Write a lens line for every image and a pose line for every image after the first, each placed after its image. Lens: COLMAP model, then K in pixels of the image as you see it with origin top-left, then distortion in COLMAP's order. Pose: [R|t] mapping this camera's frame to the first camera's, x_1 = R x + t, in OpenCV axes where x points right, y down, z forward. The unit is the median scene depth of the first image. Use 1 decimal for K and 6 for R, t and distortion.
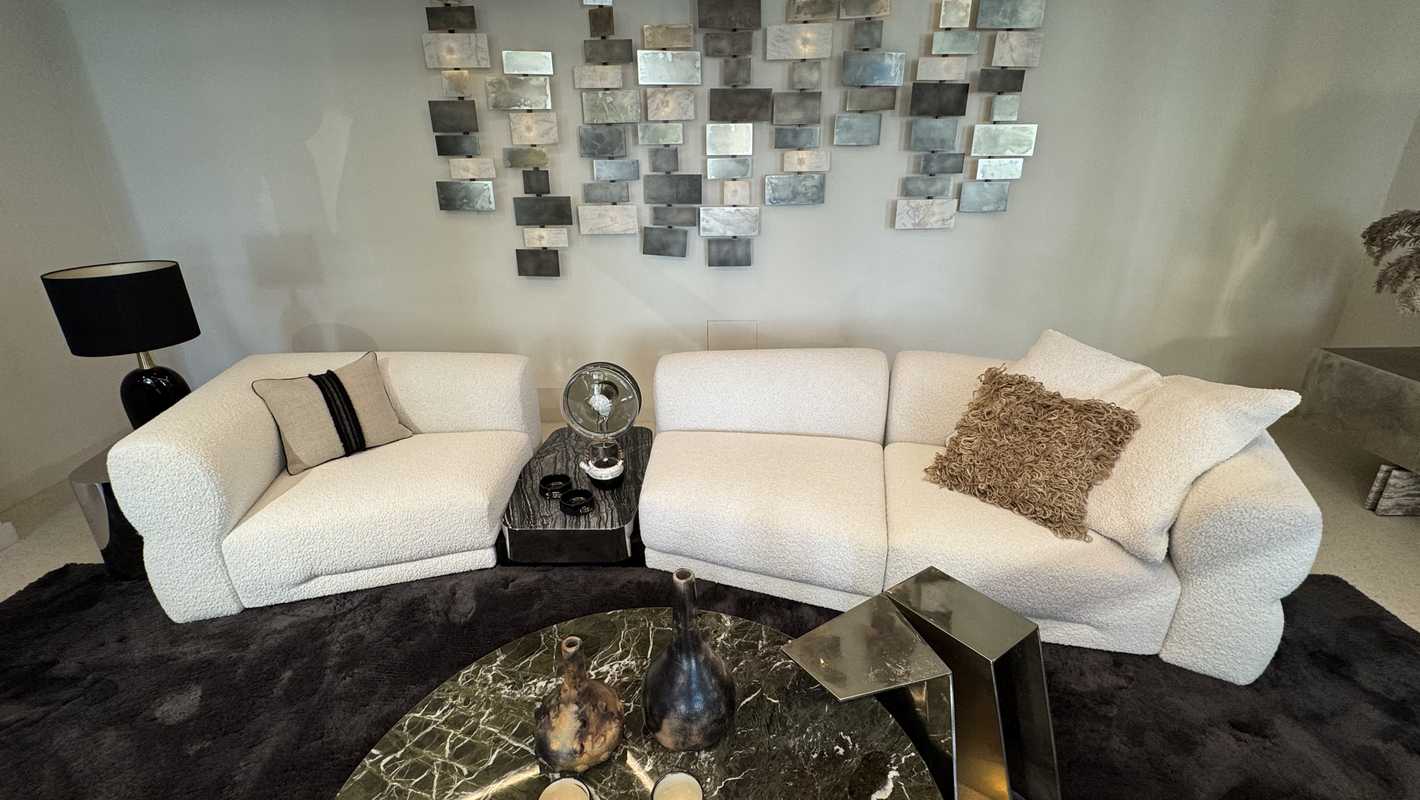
lens RADIAL K [[625.4, 0, 706.9], [0, 625.4, 400.6], [0, 0, 1]] dist [-0.000527, 0.000037]
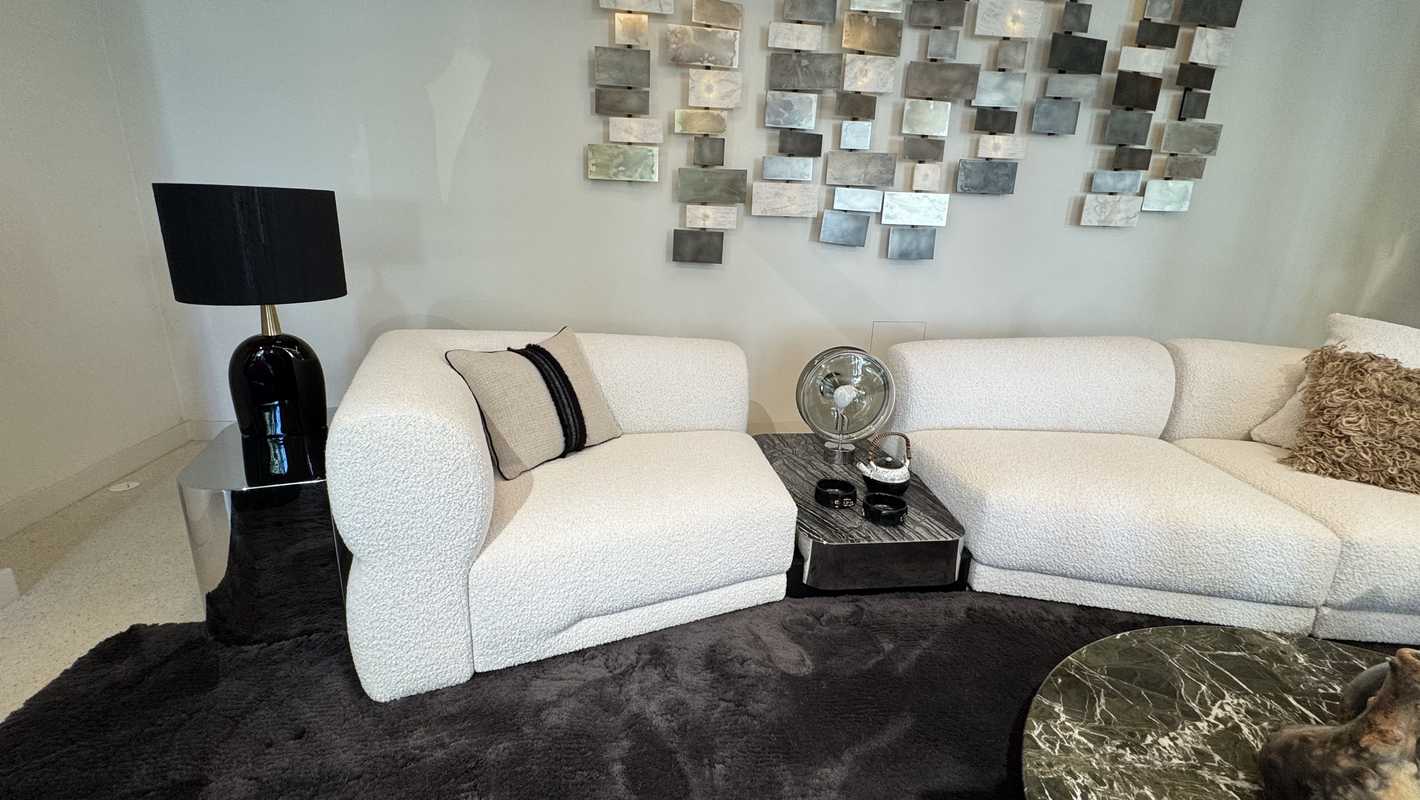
lens RADIAL K [[625.4, 0, 709.6], [0, 625.4, 399.2], [0, 0, 1]] dist [-0.000527, 0.000037]
pose [[0.988396, 0.004399, 0.151836, -0.458976], [0.010491, 0.995217, -0.097126, 0.083897], [-0.151537, 0.097592, 0.983622, 0.214067]]
